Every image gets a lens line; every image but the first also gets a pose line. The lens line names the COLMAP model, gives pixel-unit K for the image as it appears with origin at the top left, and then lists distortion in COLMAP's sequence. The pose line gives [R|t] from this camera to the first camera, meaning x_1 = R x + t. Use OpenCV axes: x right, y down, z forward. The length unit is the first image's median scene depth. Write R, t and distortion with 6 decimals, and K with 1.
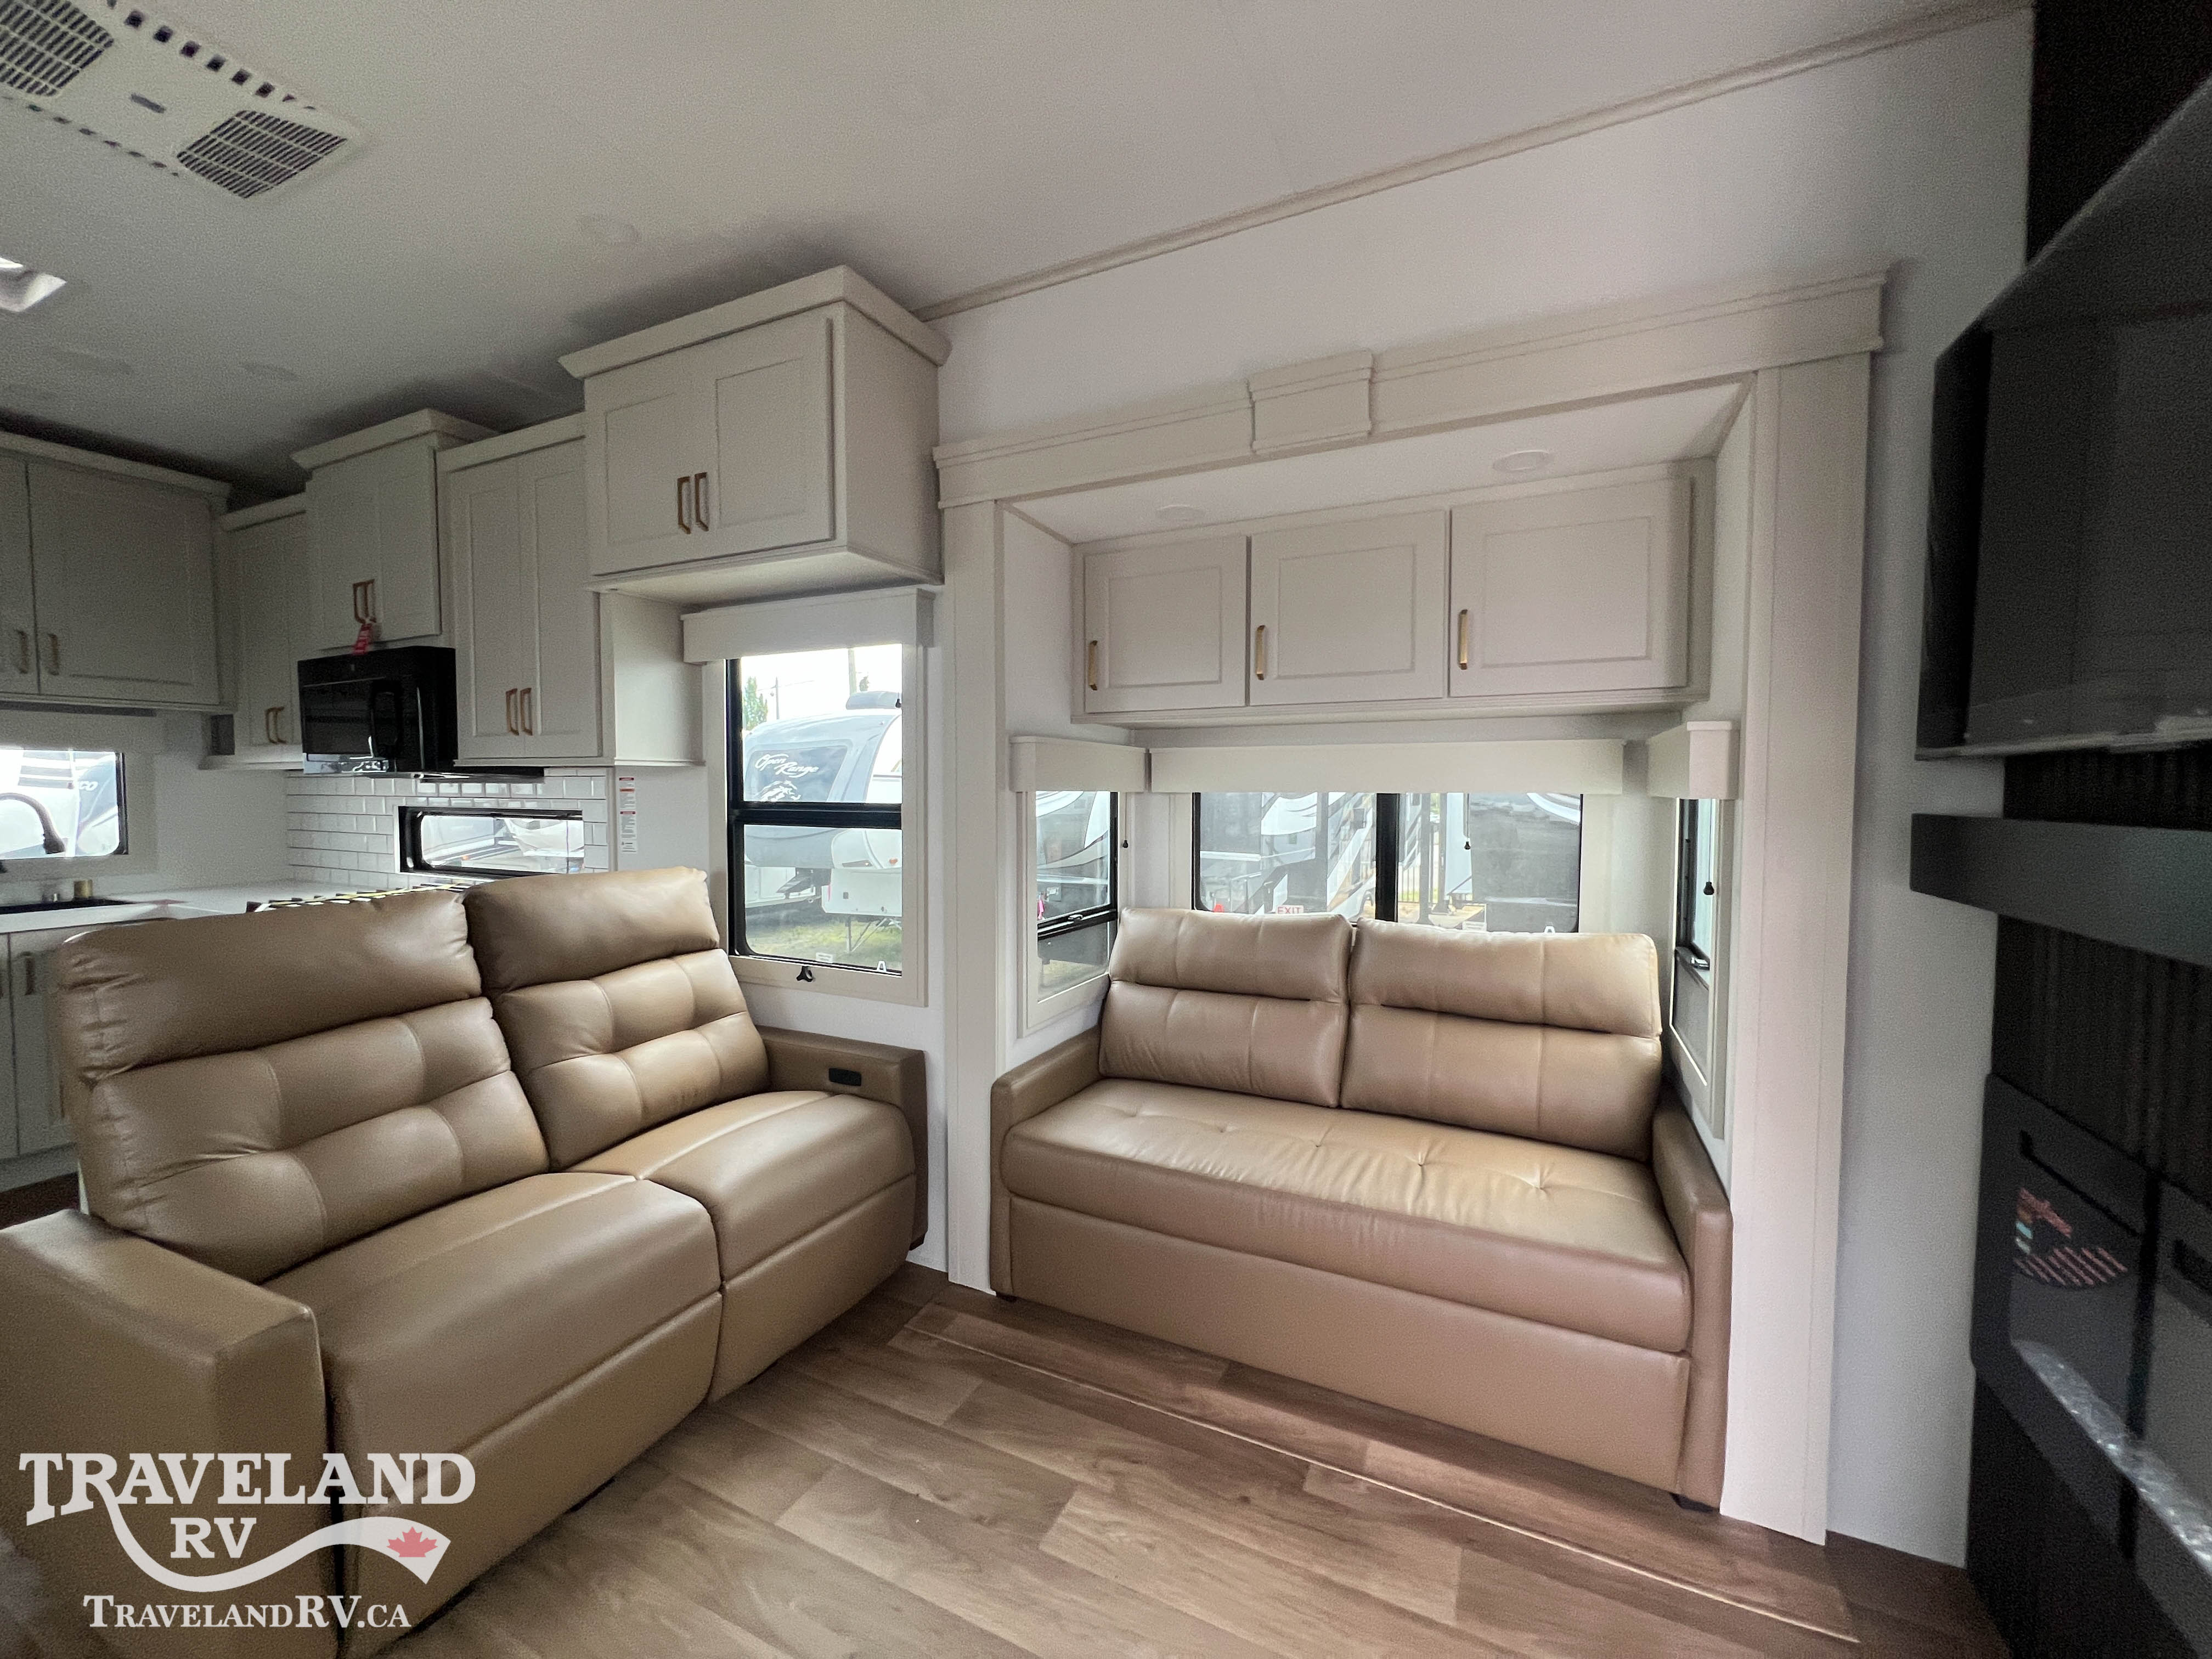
lens RADIAL K [[883.0, 0, 1098.3], [0, 883.0, 824.0], [0, 0, 1]] dist [-0.002005, 0.000468]
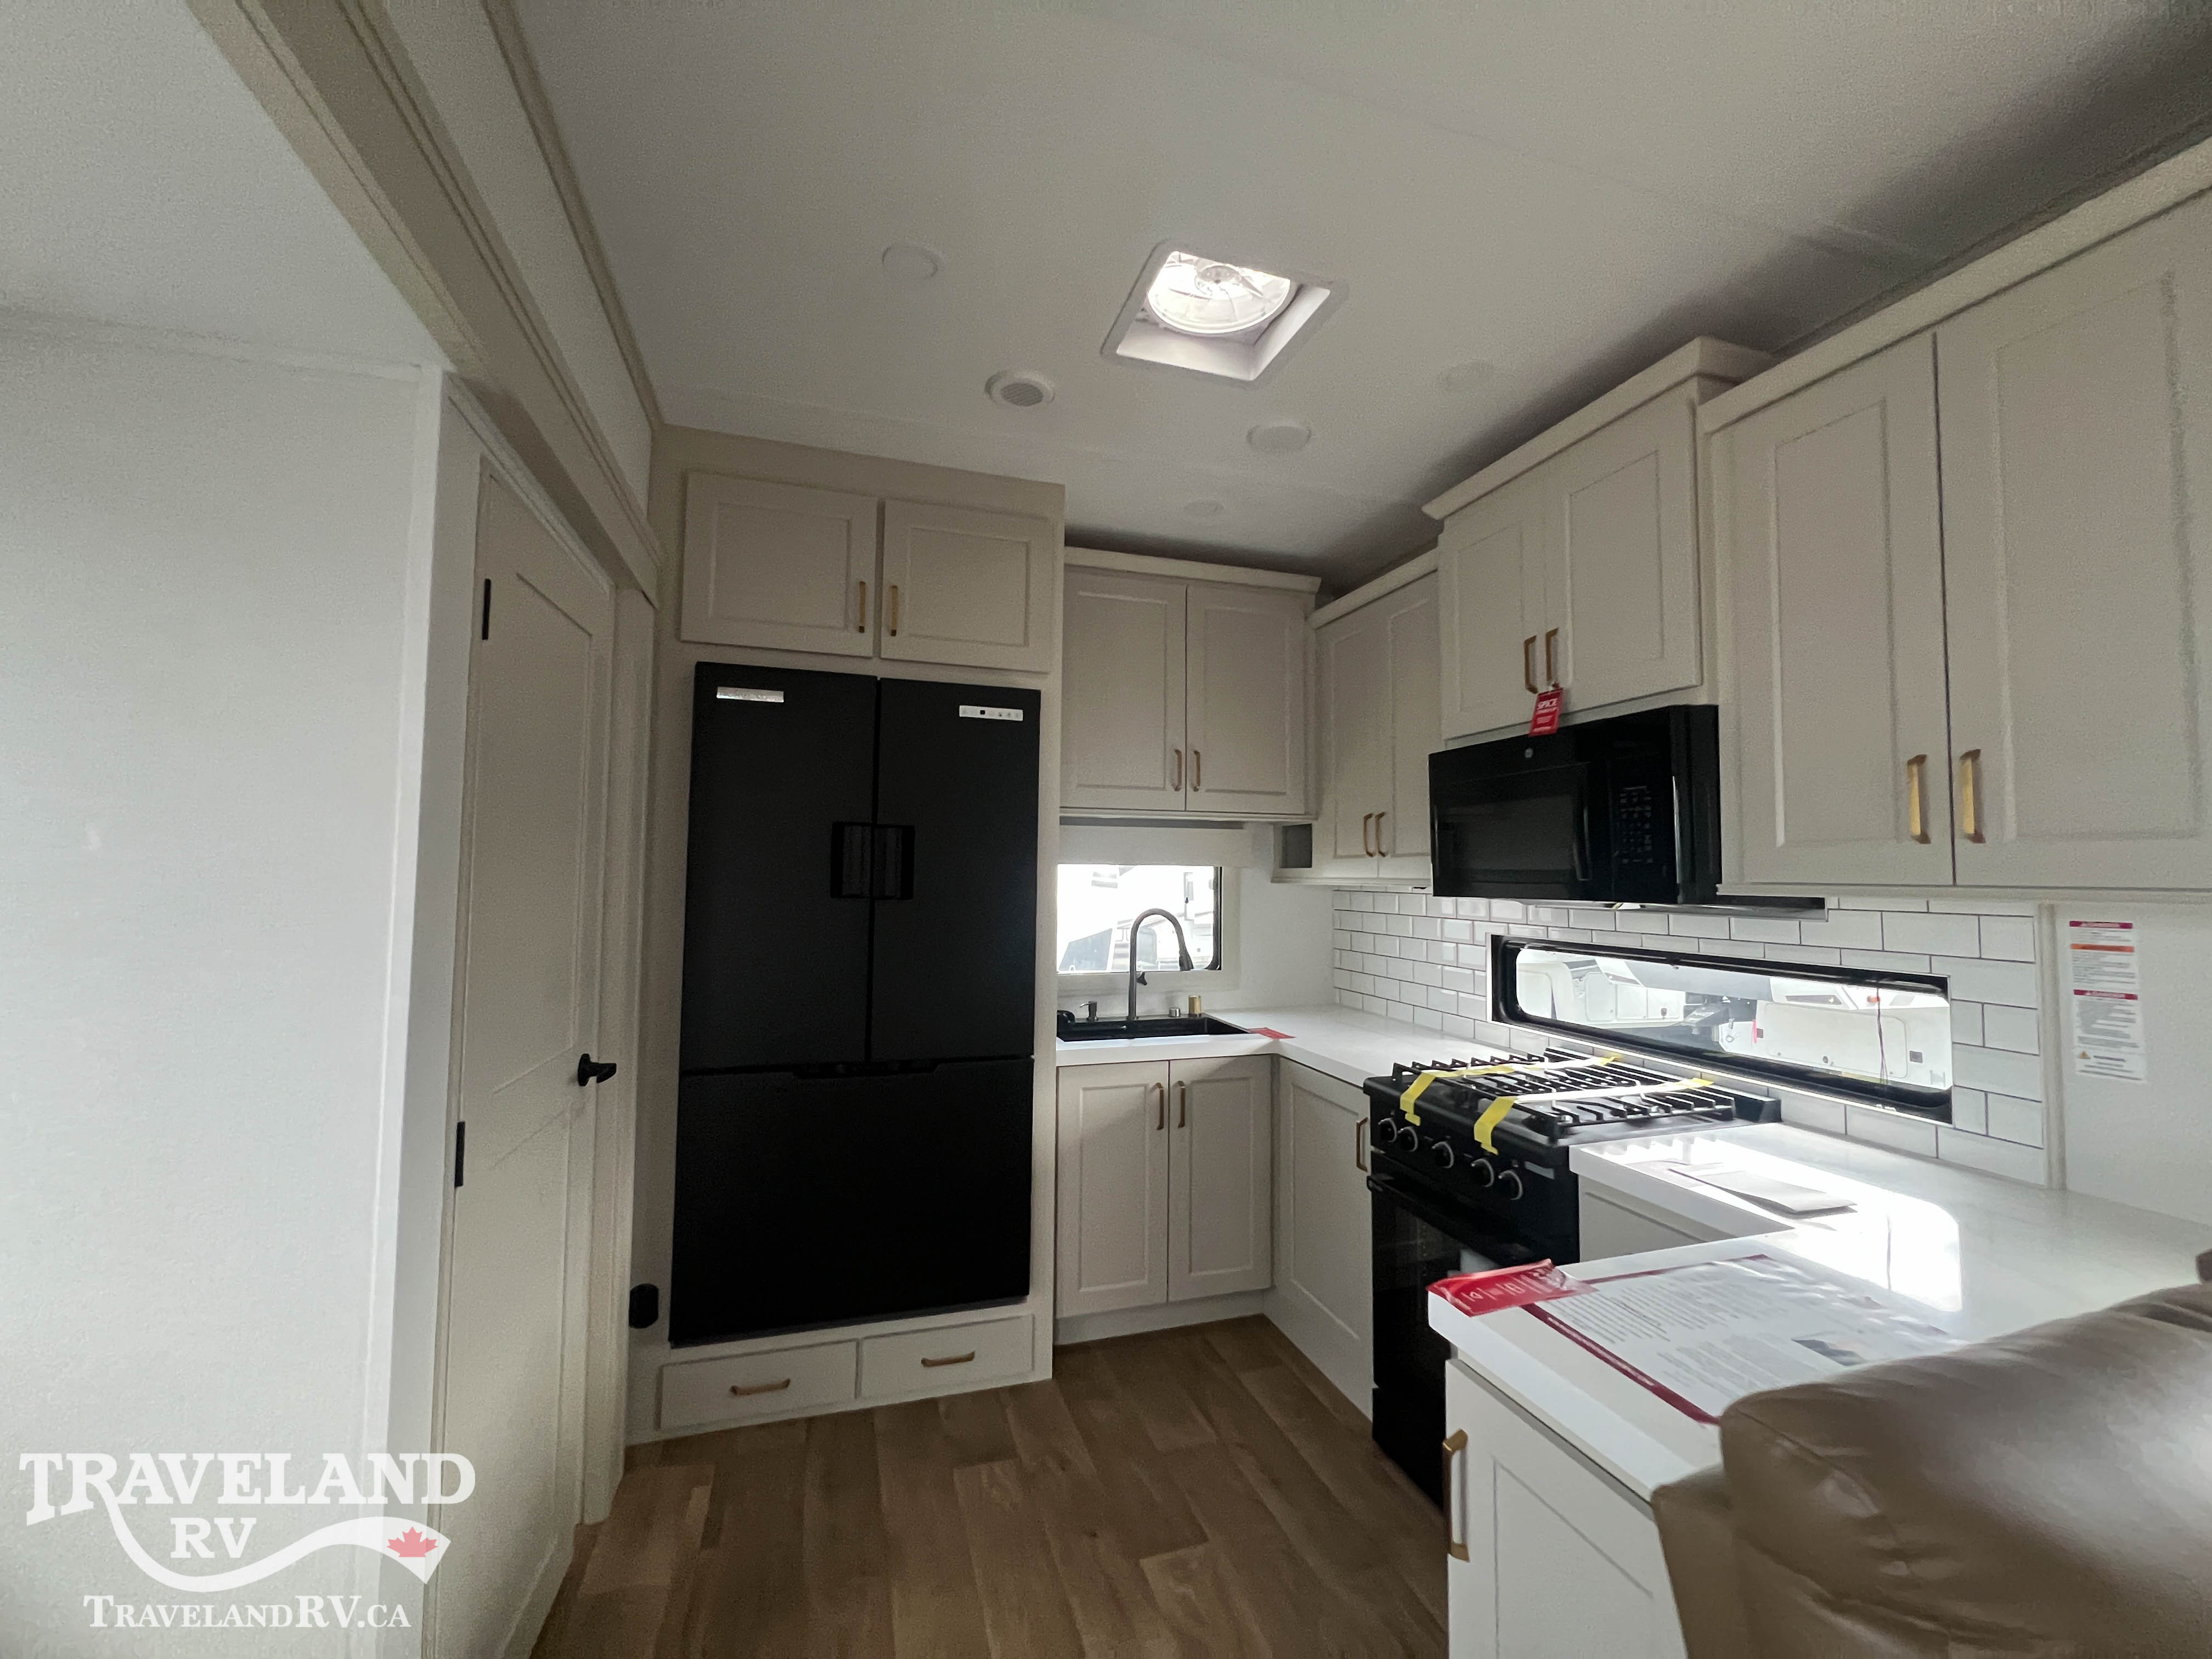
lens RADIAL K [[882.2, 0, 1108.0], [0, 882.2, 827.4], [0, 0, 1]] dist [-0.002565, 0.000702]
pose [[0.688492, -0.034058, -0.724443, -0.697586], [-0.041160, 0.995452, -0.085916, -0.050465], [0.724075, 0.088971, 0.683959, 0.326133]]
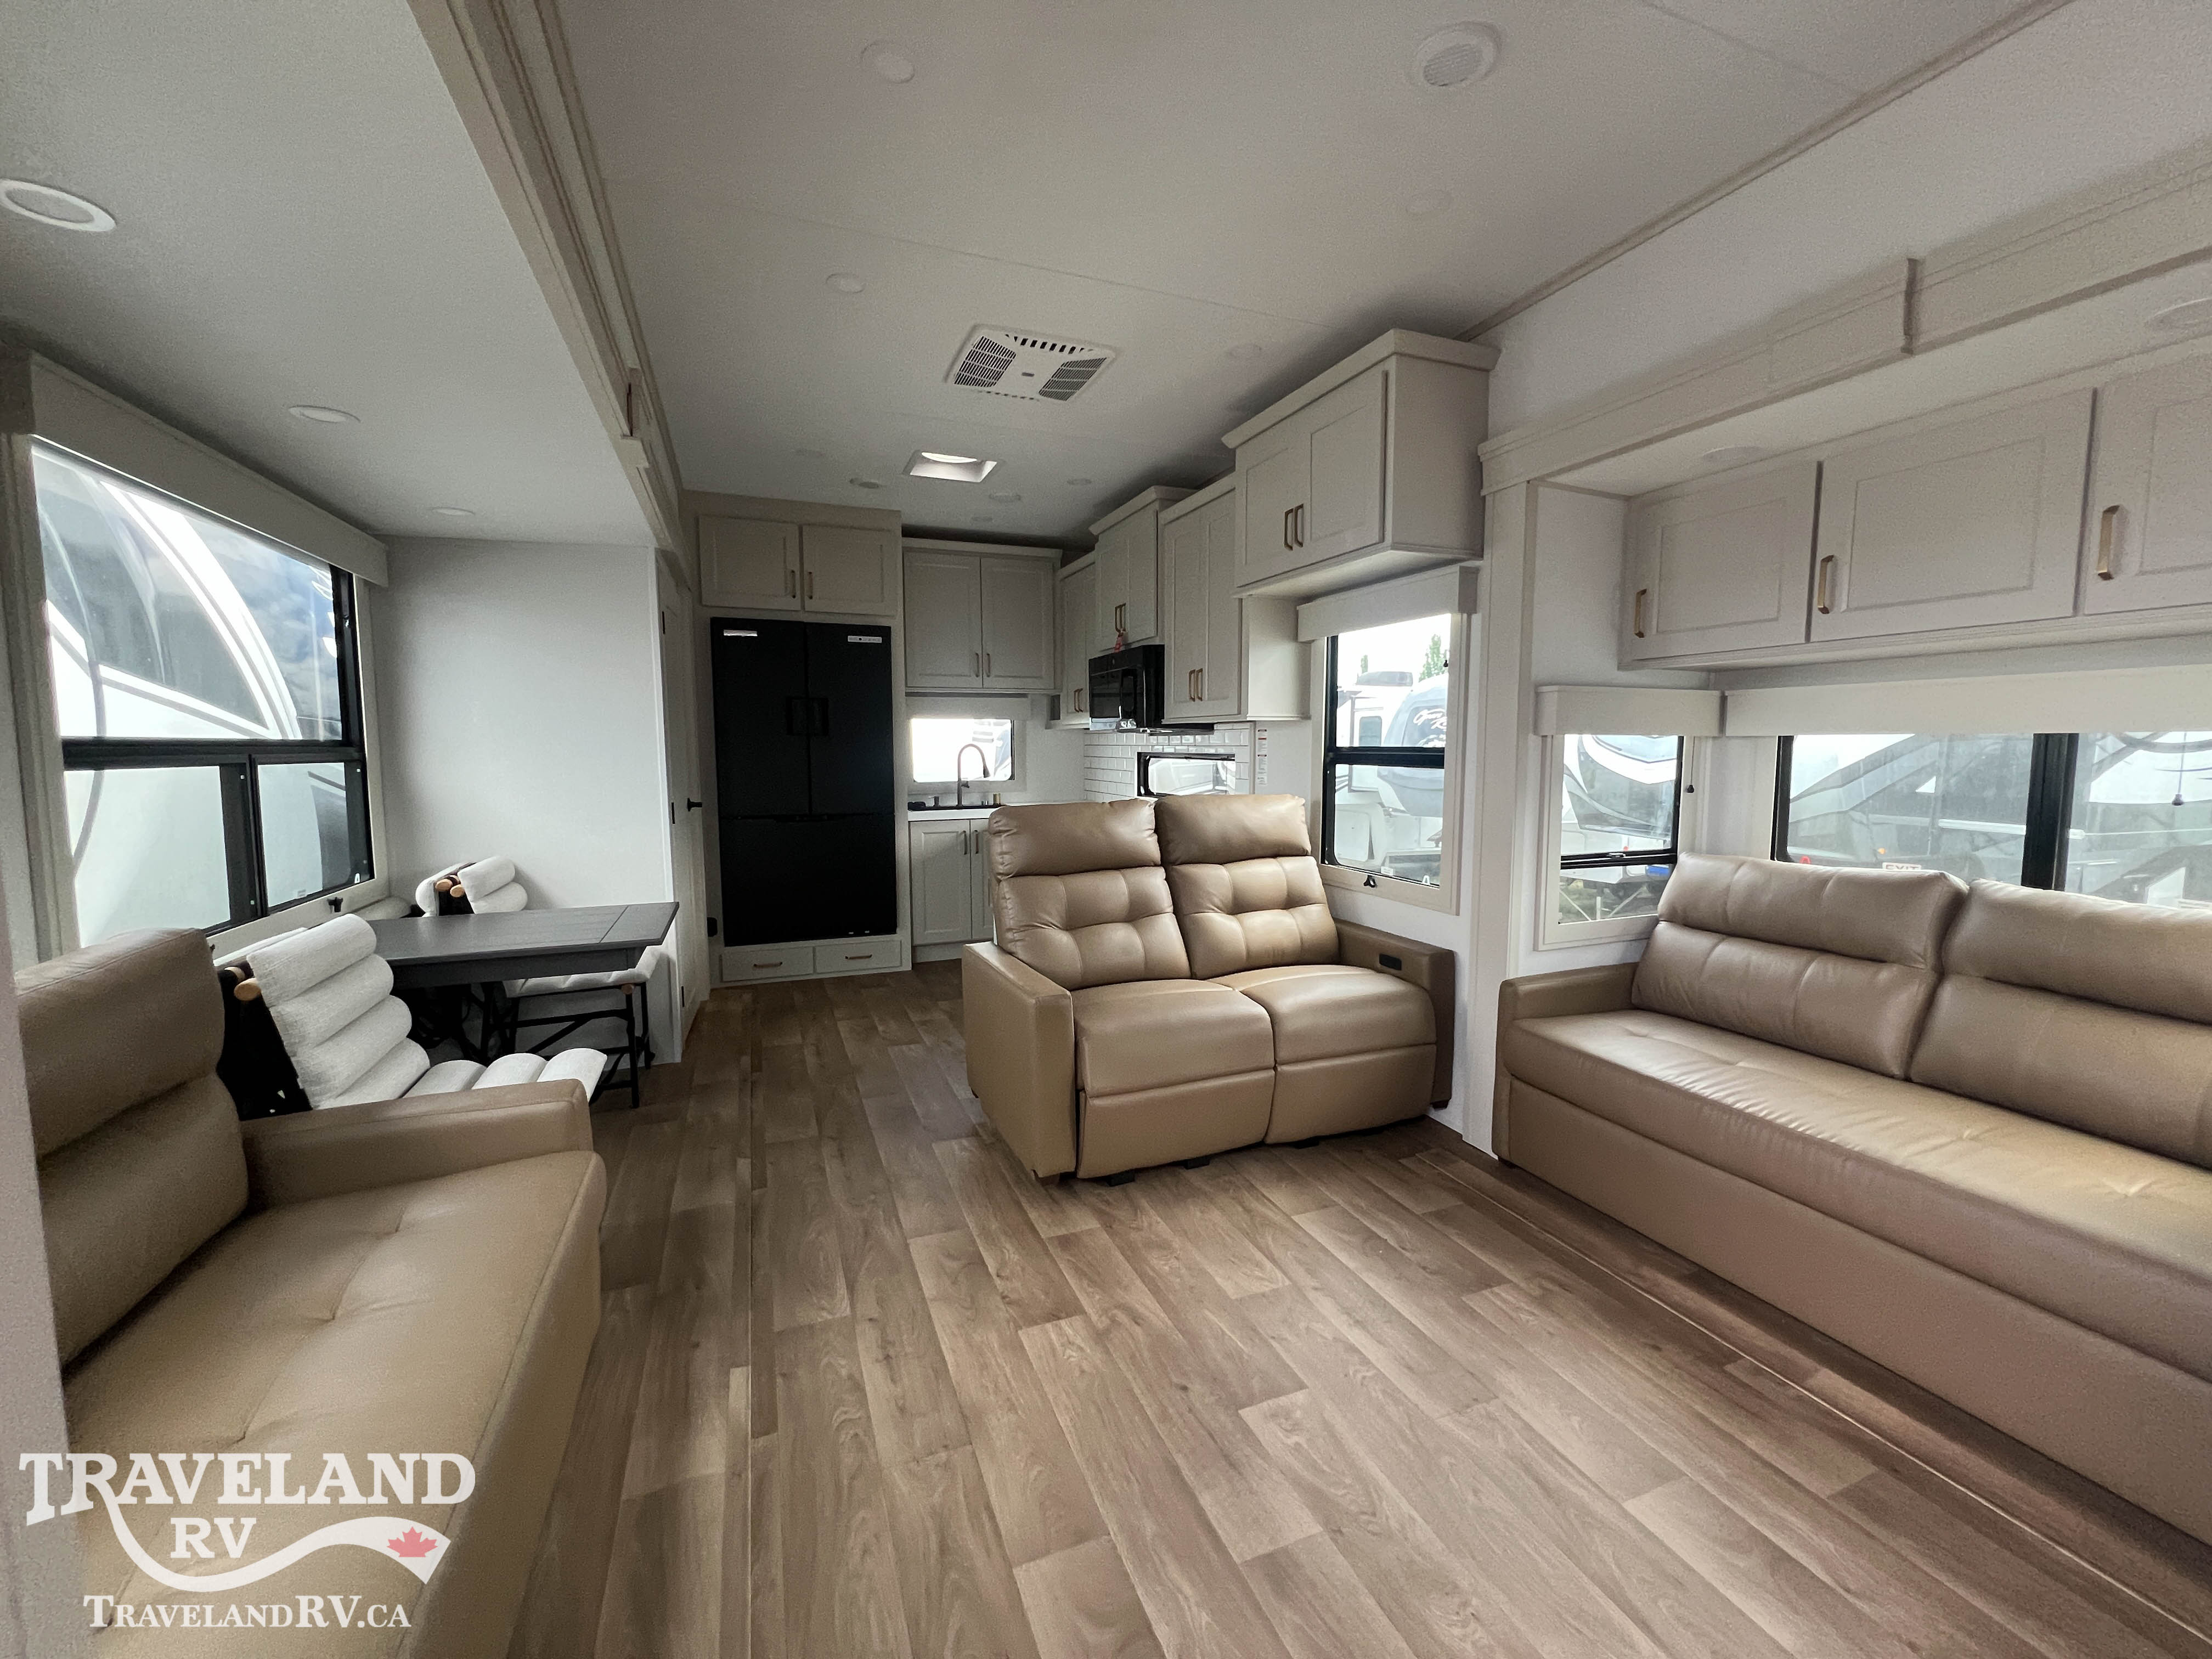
lens RADIAL K [[883.0, 0, 1098.3], [0, 883.0, 824.0], [0, 0, 1]] dist [-0.002005, 0.000468]
pose [[0.737572, 0.056585, -0.672894, 0.254925], [-0.023215, 0.998019, 0.058479, 0.023641], [0.674870, -0.027511, 0.737424, -0.225059]]
